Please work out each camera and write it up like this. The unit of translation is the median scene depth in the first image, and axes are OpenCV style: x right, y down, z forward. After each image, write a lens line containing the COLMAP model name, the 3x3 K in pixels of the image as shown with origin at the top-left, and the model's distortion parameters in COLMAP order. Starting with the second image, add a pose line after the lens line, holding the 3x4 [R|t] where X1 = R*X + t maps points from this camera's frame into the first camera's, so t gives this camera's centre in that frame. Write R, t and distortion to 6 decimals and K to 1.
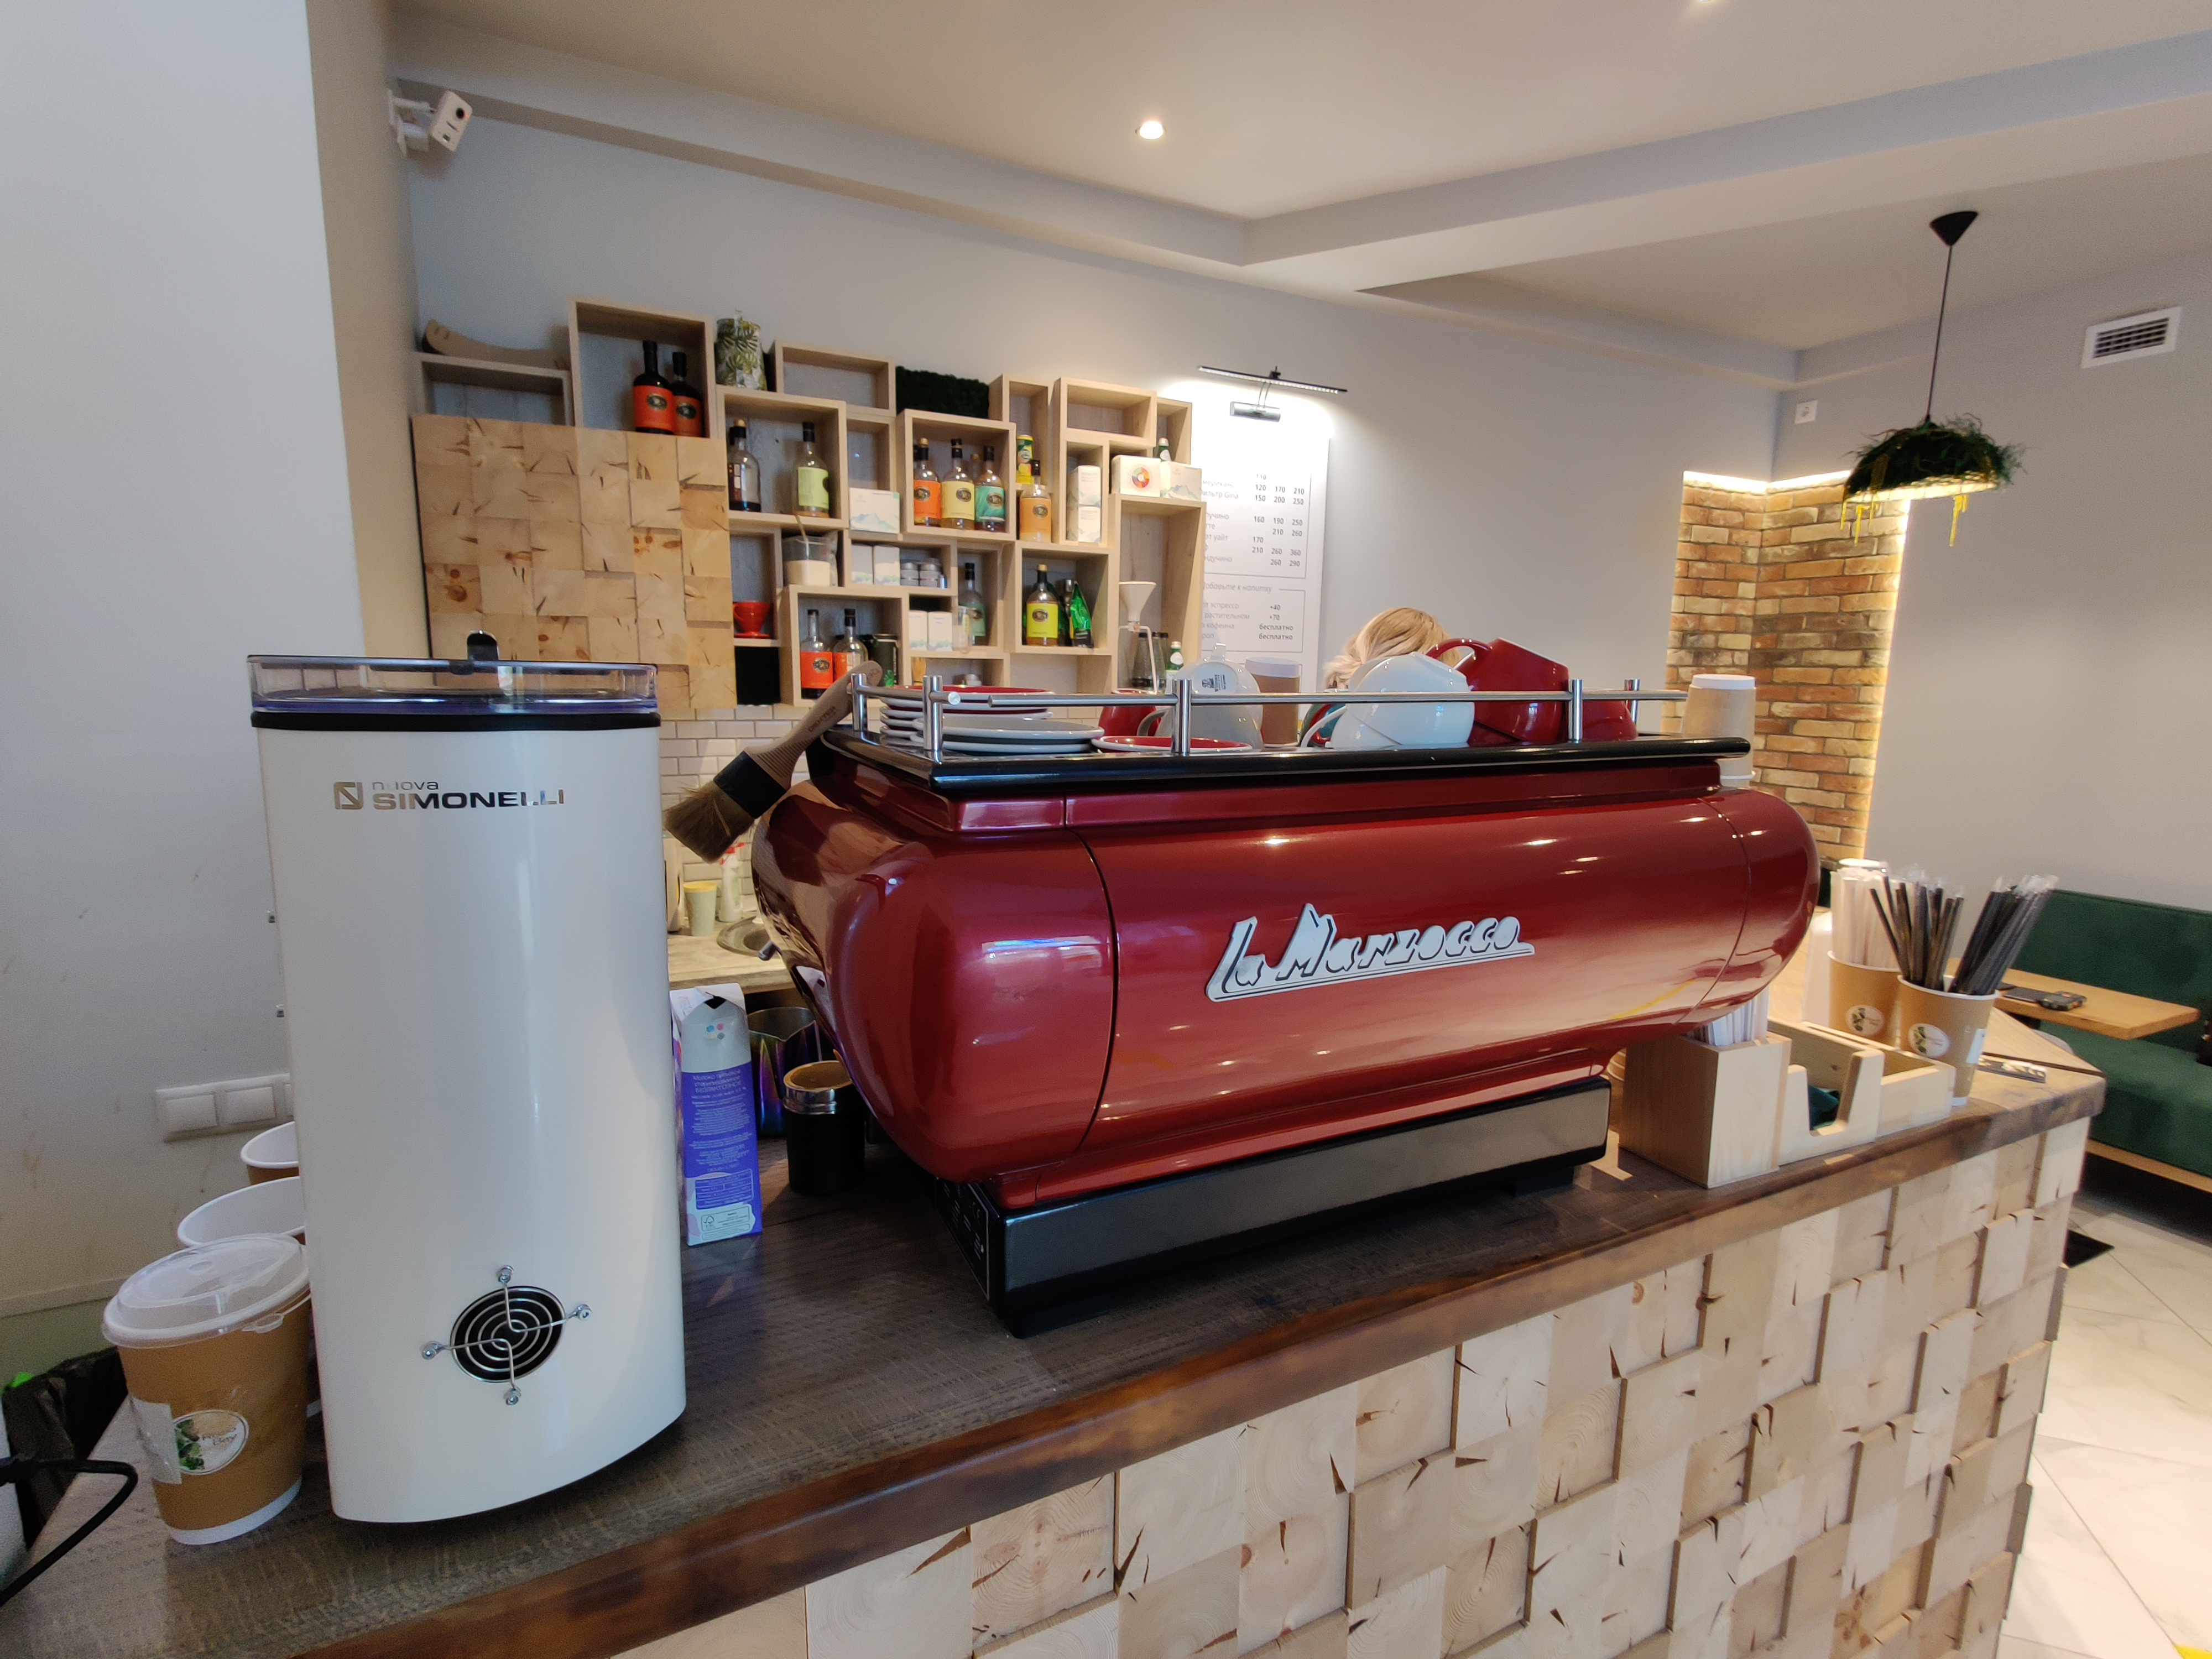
lens RADIAL K [[1010.8, 0, 1101.8], [0, 1010.8, 841.7], [0, 0, 1]] dist [0.000804, -0.000852]
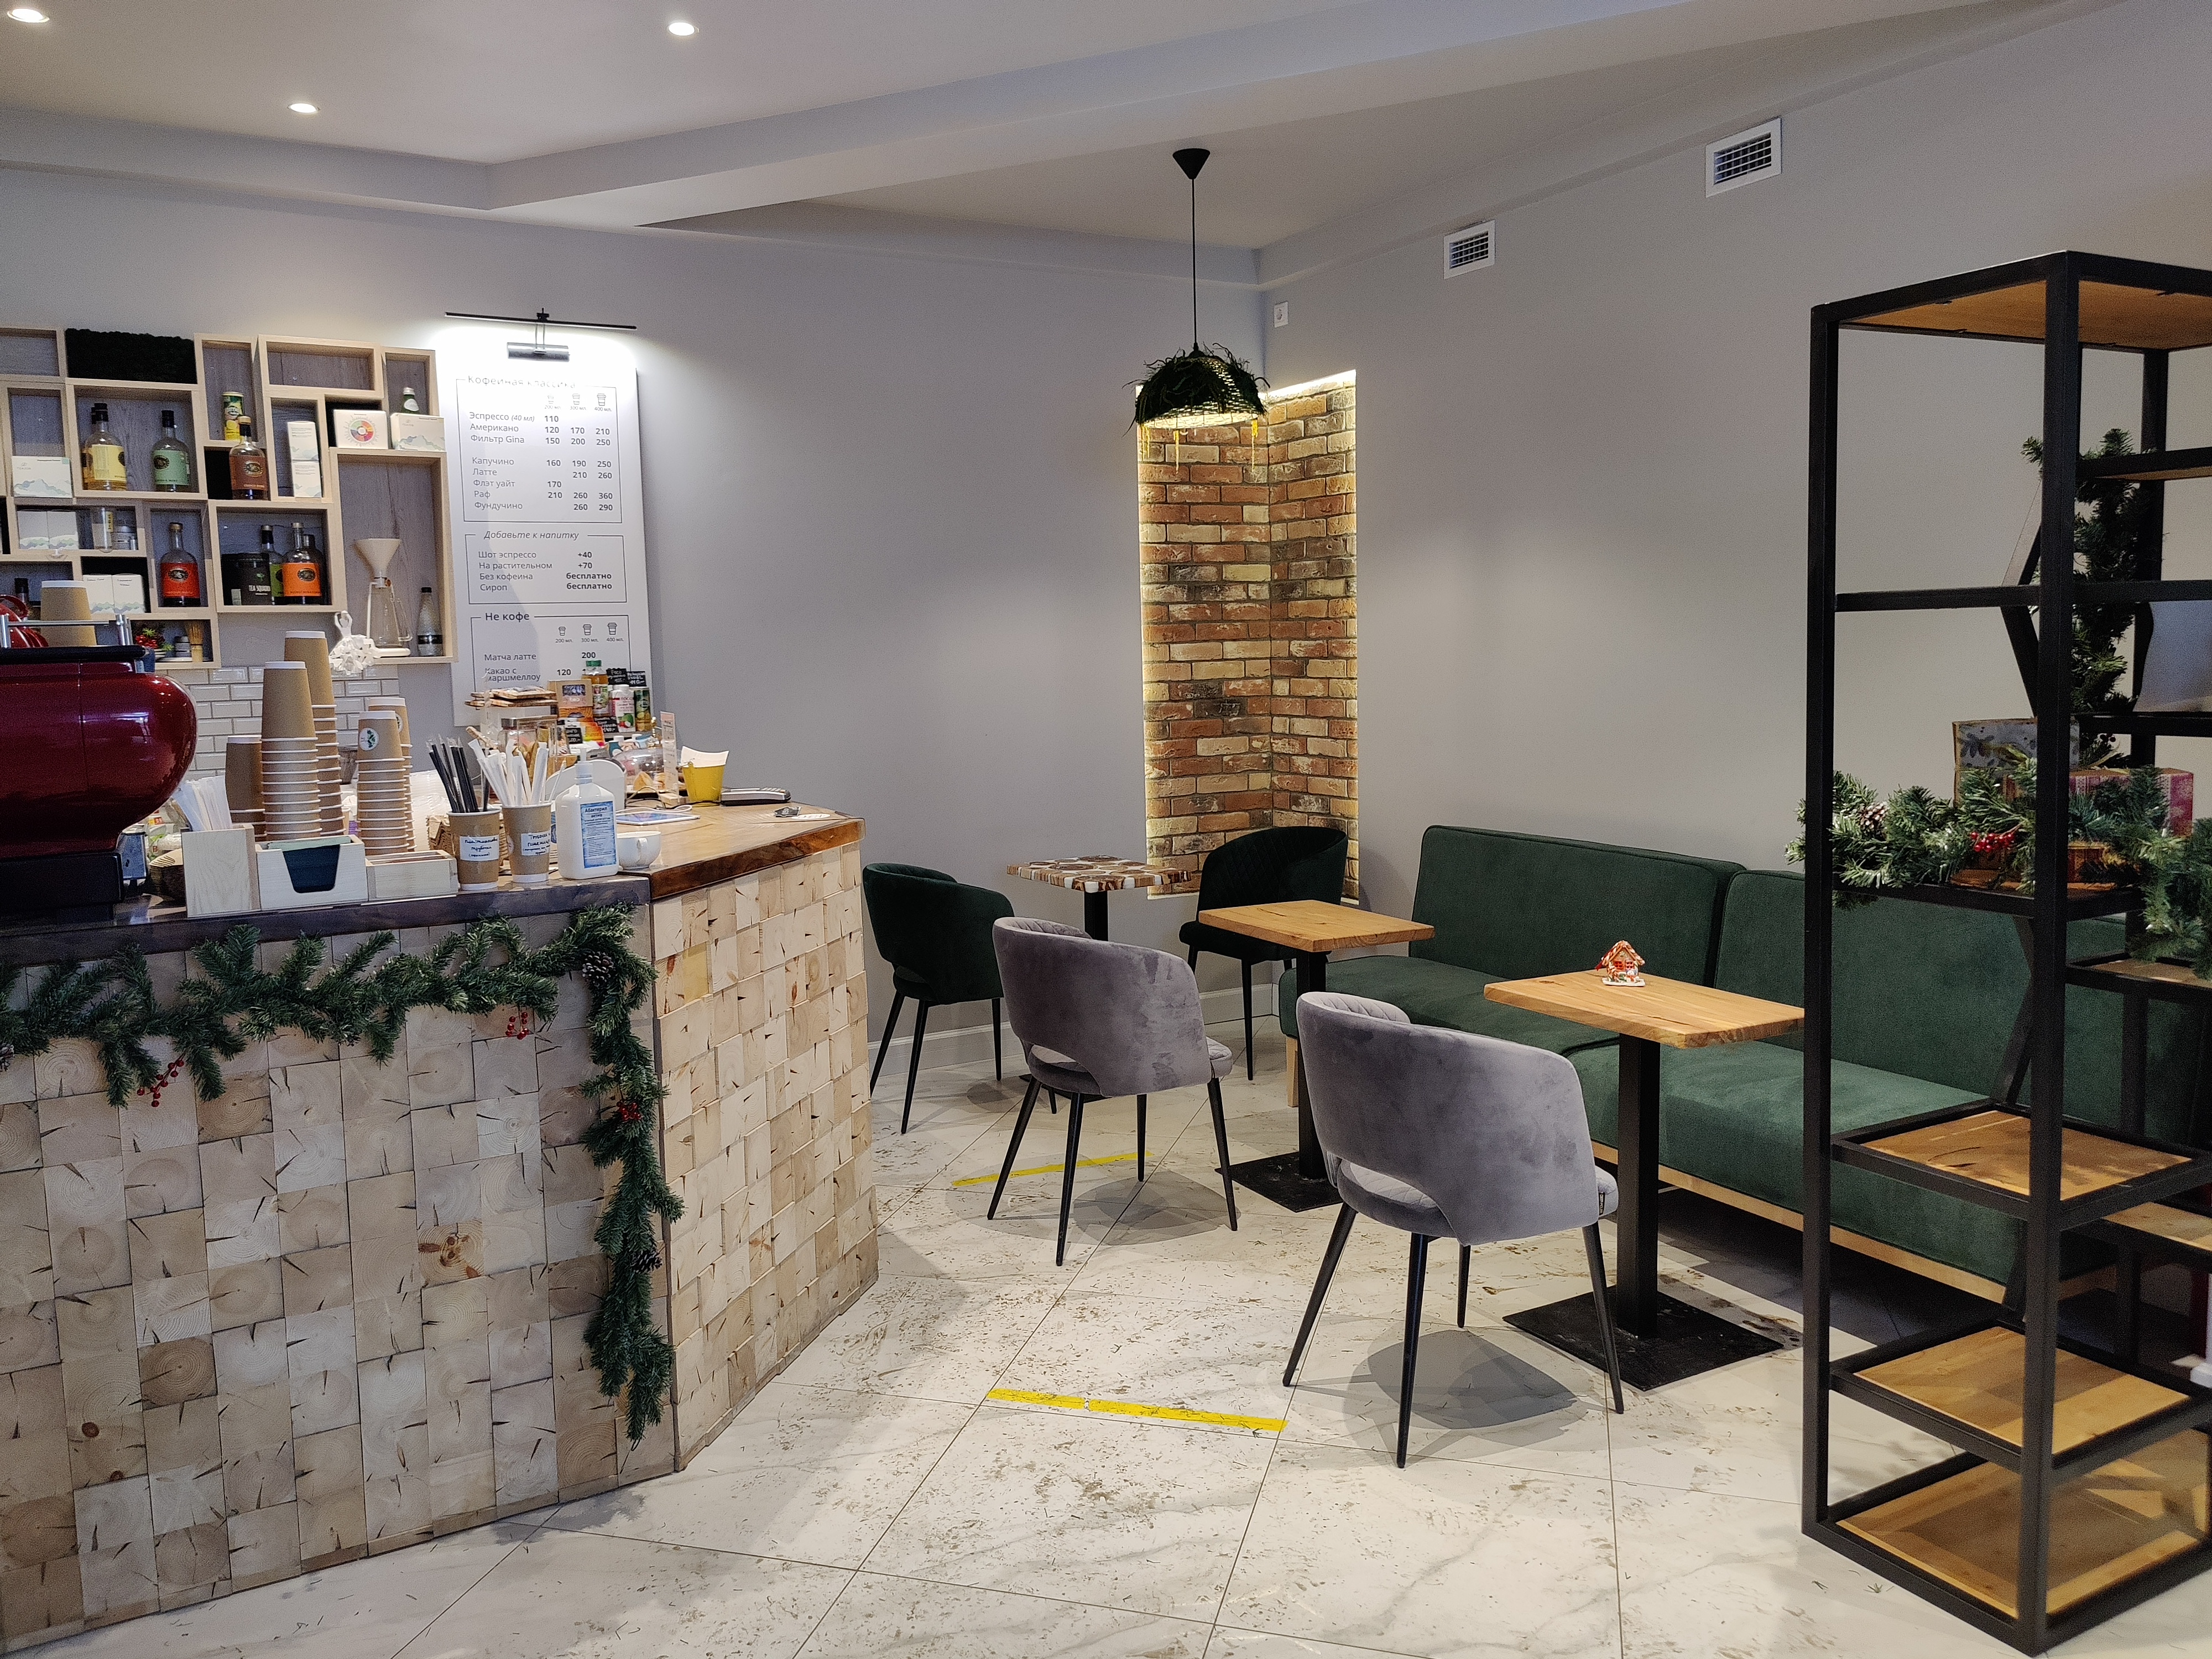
lens RADIAL K [[1655.5, 0, 1110.0], [0, 1655.5, 813.1], [0, 0, 1]] dist [0.015726, 0.000860]
pose [[0.998077, -0.039739, 0.047582, 0.576501], [0.042622, 0.997216, -0.061185, 0.118359], [-0.045019, 0.063096, 0.996992, -0.526187]]
